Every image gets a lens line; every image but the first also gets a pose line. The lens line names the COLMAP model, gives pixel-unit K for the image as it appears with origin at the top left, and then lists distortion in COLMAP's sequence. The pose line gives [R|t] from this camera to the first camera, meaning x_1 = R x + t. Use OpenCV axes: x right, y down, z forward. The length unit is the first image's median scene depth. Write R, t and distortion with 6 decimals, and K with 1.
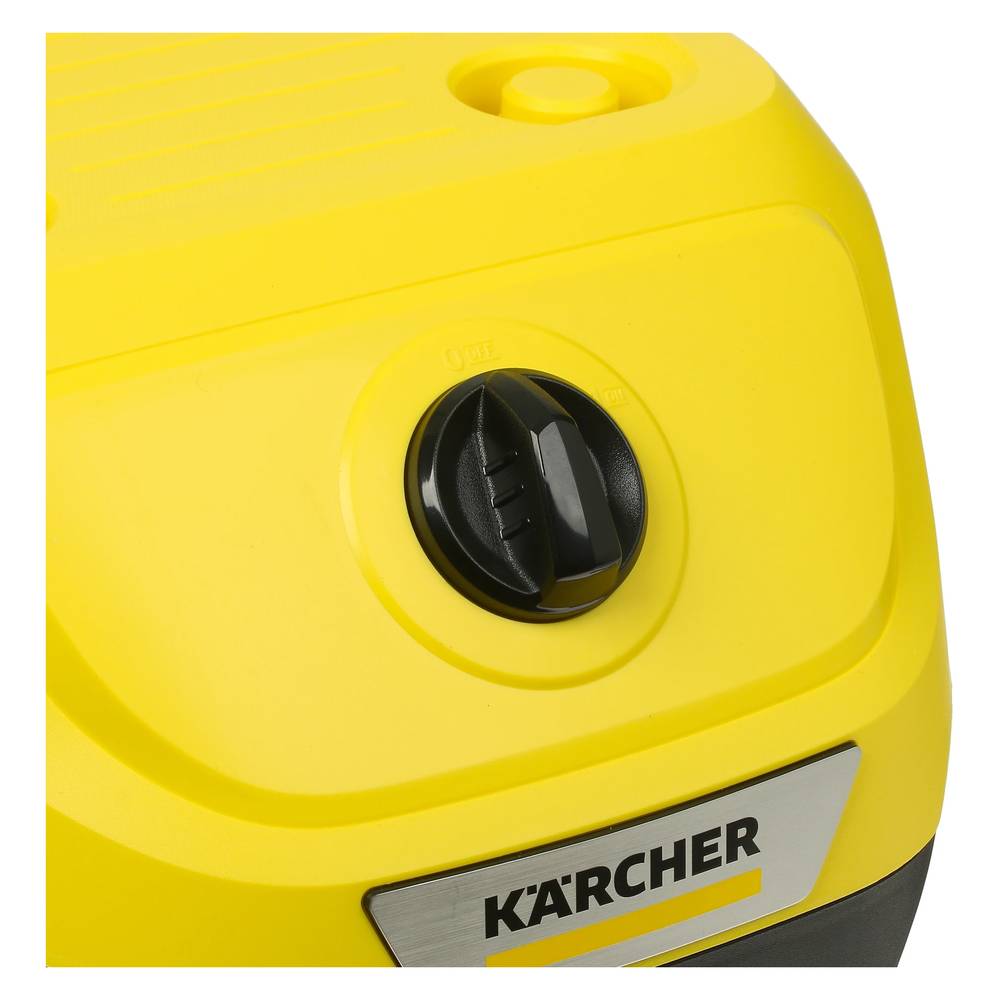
lens RADIAL K [[6345.0, 0, 498.4], [0, 6345.0, 501.0], [0, 0, 1]] dist [-1.283081, 0.000000]
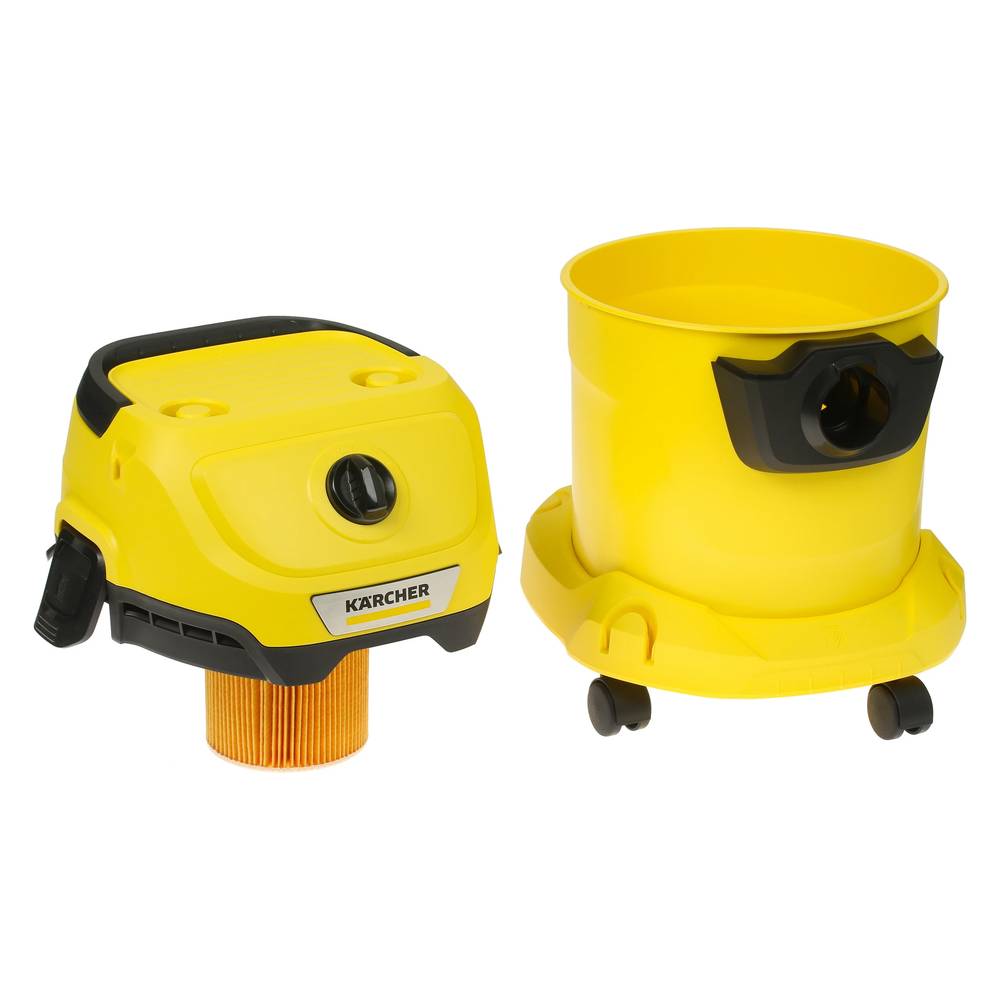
lens RADIAL K [[6345.0, 0, 499.7], [0, 6345.0, 499.6], [0, 0, 1]] dist [-1.283081, 0.000000]
pose [[0.998742, 0.003807, -0.049998, 0.255645], [-0.008172, 0.996141, -0.087390, 0.309781], [0.049472, 0.087689, 0.994919, -2.473970]]
